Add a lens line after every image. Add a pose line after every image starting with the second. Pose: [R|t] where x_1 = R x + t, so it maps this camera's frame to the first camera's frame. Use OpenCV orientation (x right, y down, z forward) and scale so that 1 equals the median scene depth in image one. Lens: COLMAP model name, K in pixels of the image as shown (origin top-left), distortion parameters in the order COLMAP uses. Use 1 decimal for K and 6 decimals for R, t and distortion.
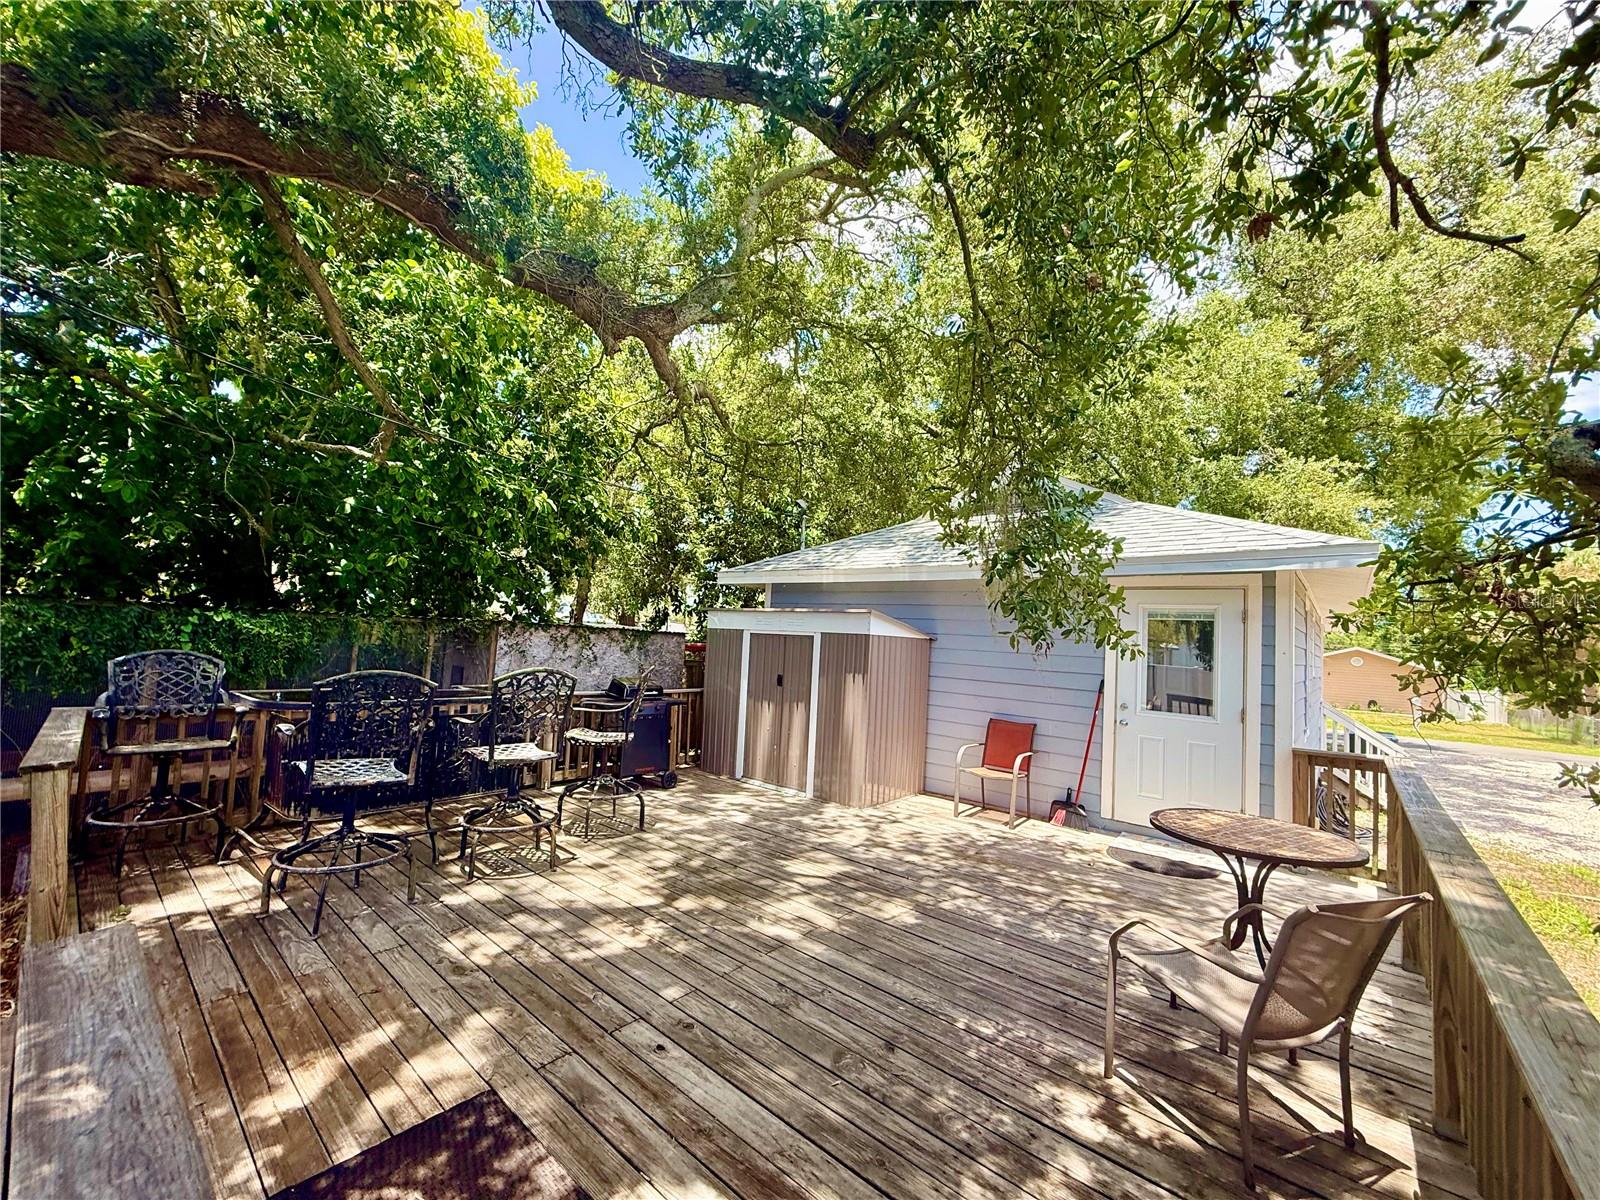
lens RADIAL K [[634.1, 0, 795.1], [0, 634.1, 601.1], [0, 0, 1]] dist [-0.001773, -0.000182]
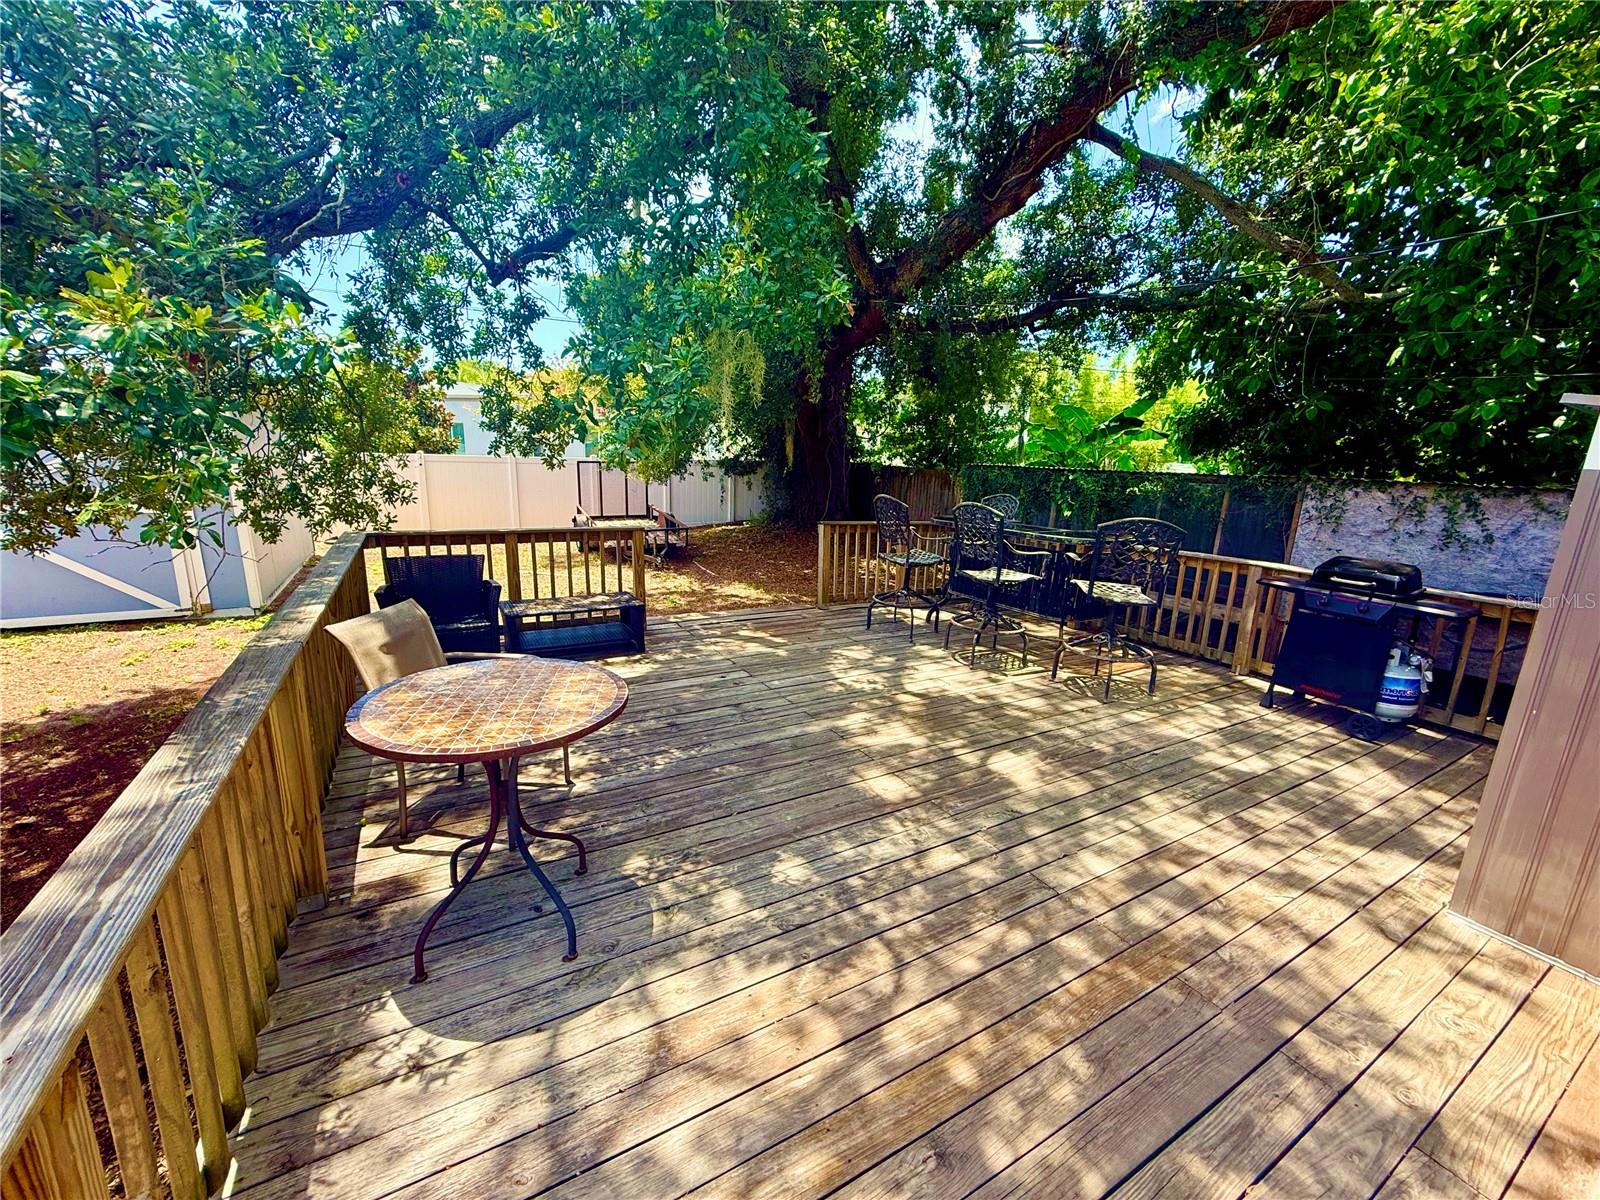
lens RADIAL K [[634.1, 0, 795.1], [0, 634.1, 601.1], [0, 0, 1]] dist [-0.001773, -0.000182]
pose [[-0.333595, 0.142797, -0.931839, 0.766740], [0.001041, 0.988517, 0.151109, 0.092960], [0.942716, 0.049439, -0.329913, 0.928157]]
